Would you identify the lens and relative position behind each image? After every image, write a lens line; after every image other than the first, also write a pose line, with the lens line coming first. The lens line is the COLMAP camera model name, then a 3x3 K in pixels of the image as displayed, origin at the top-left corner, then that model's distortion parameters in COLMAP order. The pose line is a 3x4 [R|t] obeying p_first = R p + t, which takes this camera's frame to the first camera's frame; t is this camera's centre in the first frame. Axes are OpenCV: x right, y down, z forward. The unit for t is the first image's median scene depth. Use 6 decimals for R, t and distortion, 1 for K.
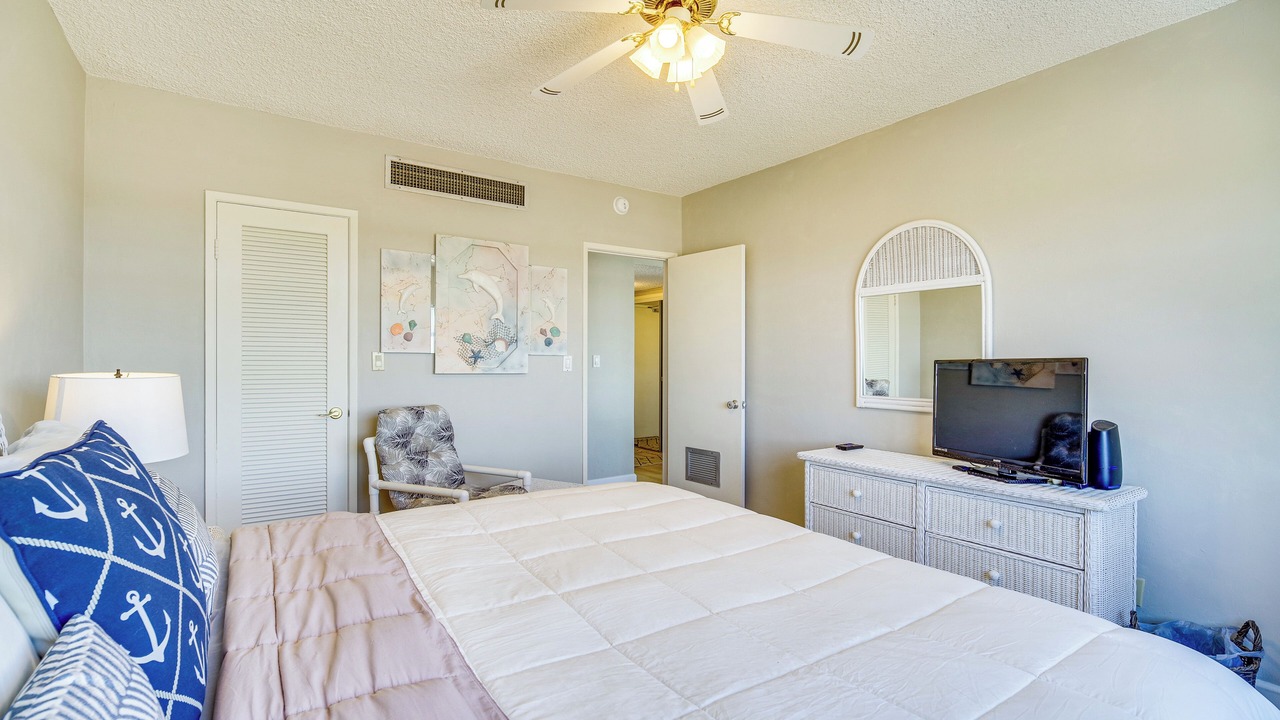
lens RADIAL K [[586.5, 0, 643.1], [0, 586.5, 360.2], [0, 0, 1]] dist [0.001175, -0.000066]
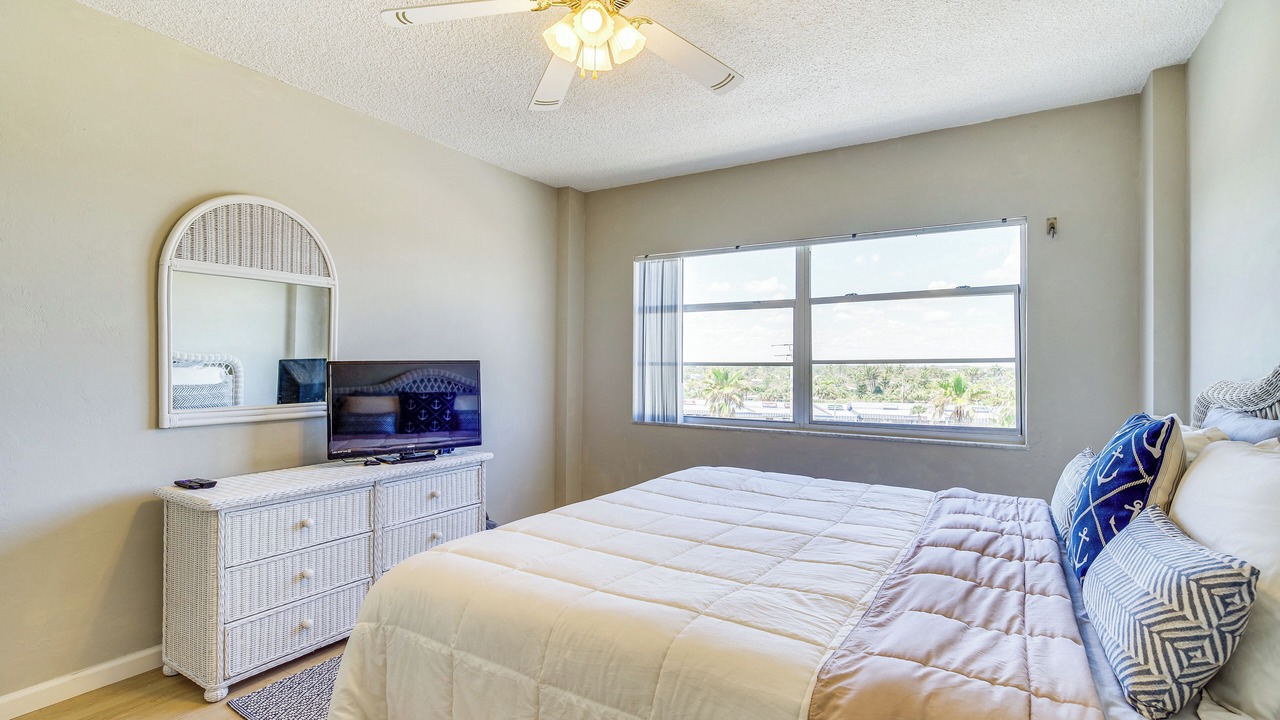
lens RADIAL K [[586.5, 0, 643.1], [0, 586.5, 360.2], [0, 0, 1]] dist [0.001175, -0.000066]
pose [[-0.401823, 0.001124, 0.915717, -0.588298], [-0.003717, 0.999989, -0.002858, -0.000863], [-0.915710, -0.004553, -0.401814, 0.915744]]
